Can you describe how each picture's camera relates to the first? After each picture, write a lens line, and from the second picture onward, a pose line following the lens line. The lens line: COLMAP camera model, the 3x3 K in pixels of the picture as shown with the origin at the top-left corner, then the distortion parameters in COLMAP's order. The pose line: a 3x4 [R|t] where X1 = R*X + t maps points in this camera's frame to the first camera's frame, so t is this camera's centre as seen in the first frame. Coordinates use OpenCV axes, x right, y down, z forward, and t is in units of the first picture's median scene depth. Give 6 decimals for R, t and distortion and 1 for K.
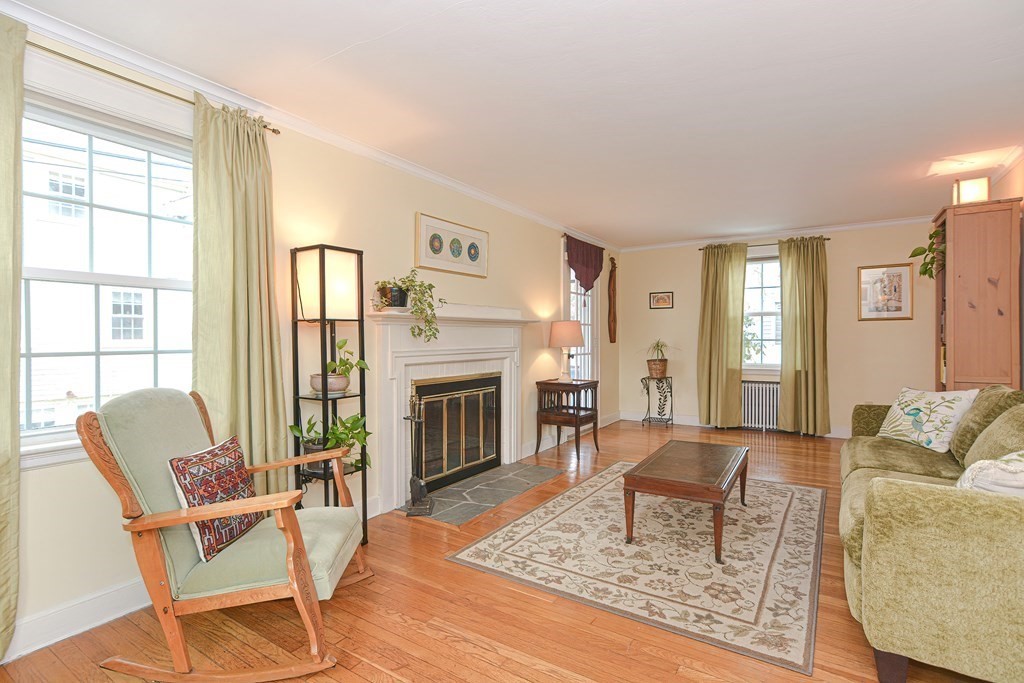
lens RADIAL K [[482.6, 0, 531.0], [0, 482.6, 338.3], [0, 0, 1]] dist [0.014966, 0.000143]
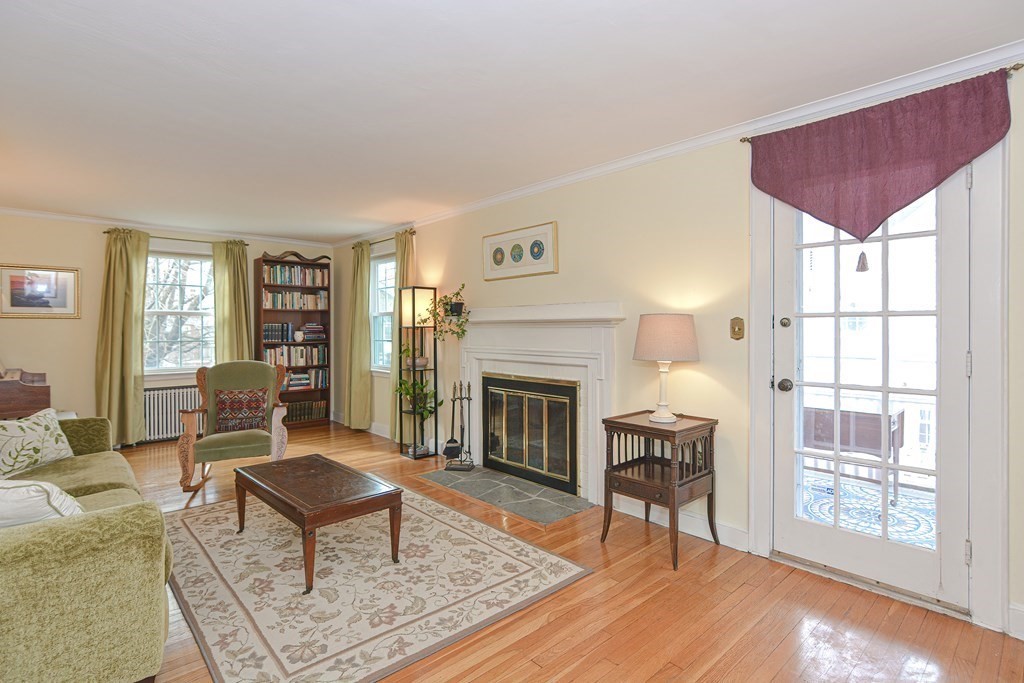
lens RADIAL K [[520.8, 0, 515.0], [0, 520.8, 336.0], [0, 0, 1]] dist [-0.005634, 0.000628]
pose [[-0.271769, 0.016364, -0.962223, 1.118667], [-0.002768, 0.999838, 0.017786, -0.033179], [0.962358, 0.007497, -0.271680, 1.563943]]
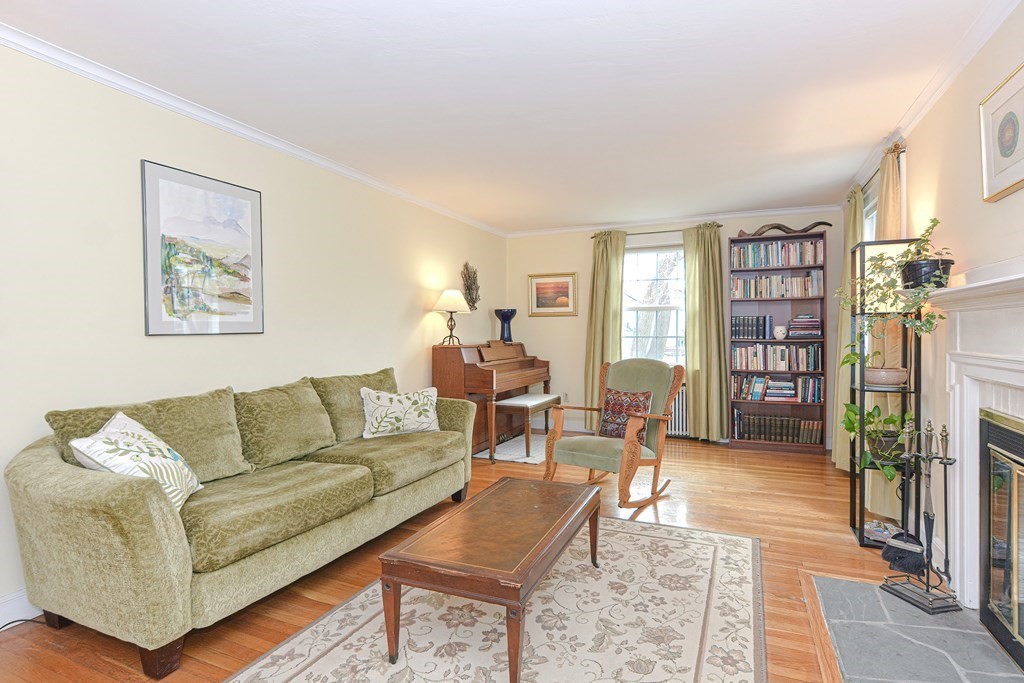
lens RADIAL K [[520.8, 0, 515.0], [0, 520.8, 336.0], [0, 0, 1]] dist [-0.005634, 0.000628]
pose [[-0.991559, 0.007513, -0.129436, 0.402035], [0.005858, 0.999896, 0.013164, -0.008619], [0.129521, 0.012295, -0.991500, 1.649841]]
